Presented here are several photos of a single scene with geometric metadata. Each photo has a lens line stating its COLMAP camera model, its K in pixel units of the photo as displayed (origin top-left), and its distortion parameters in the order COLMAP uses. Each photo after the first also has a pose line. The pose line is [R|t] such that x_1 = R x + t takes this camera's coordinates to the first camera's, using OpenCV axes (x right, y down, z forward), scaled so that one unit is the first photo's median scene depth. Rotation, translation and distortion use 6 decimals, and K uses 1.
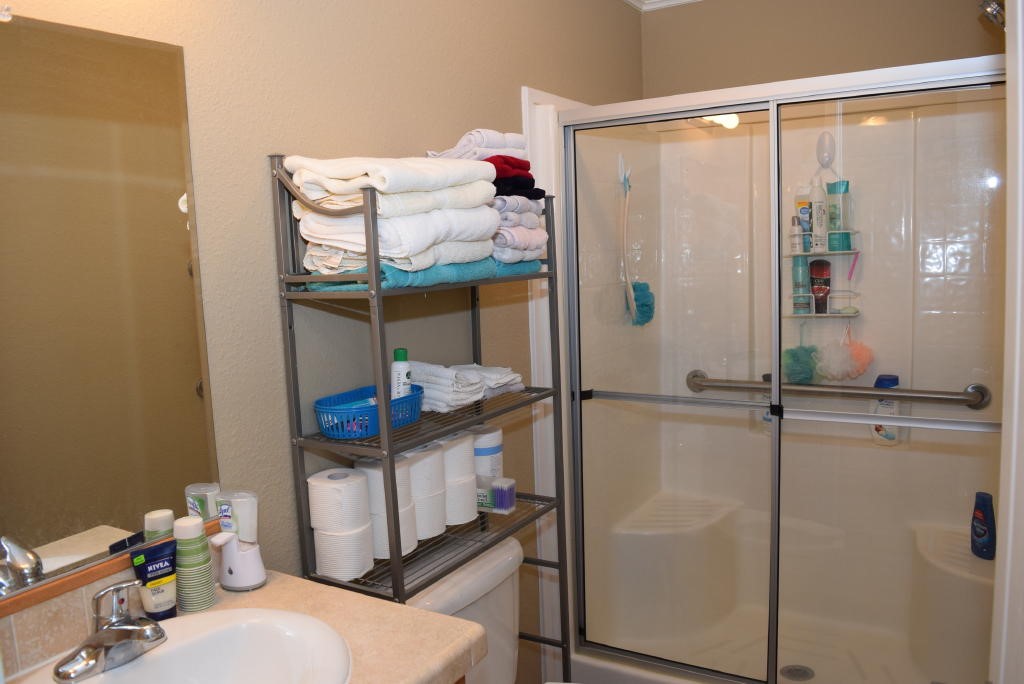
lens RADIAL K [[805.1, 0, 516.2], [0, 805.1, 336.1], [0, 0, 1]] dist [-0.097408, 0.024151]
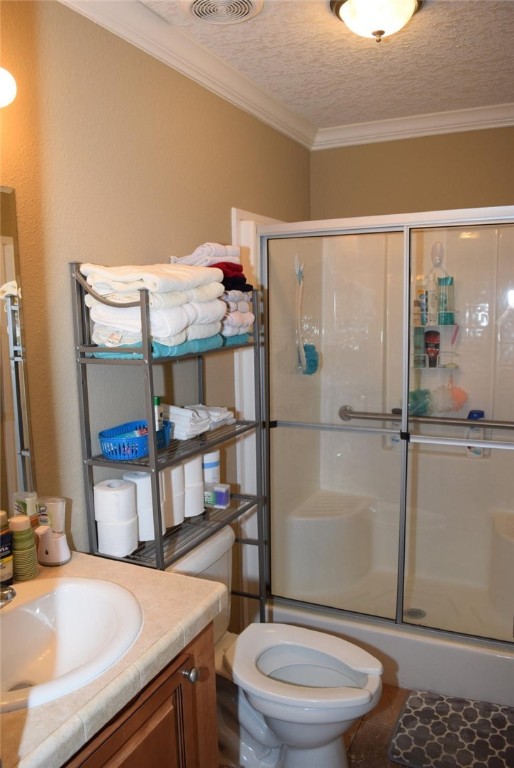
lens RADIAL K [[603.8, 0, 257.0], [0, 603.8, 384.0], [0, 0, 1]] dist [-0.097408, 0.024151]
pose [[0.995086, 0.005281, 0.098872, -0.062313], [-0.007361, 0.999759, 0.020680, -0.026743], [-0.098739, -0.021307, 0.994885, -0.083723]]
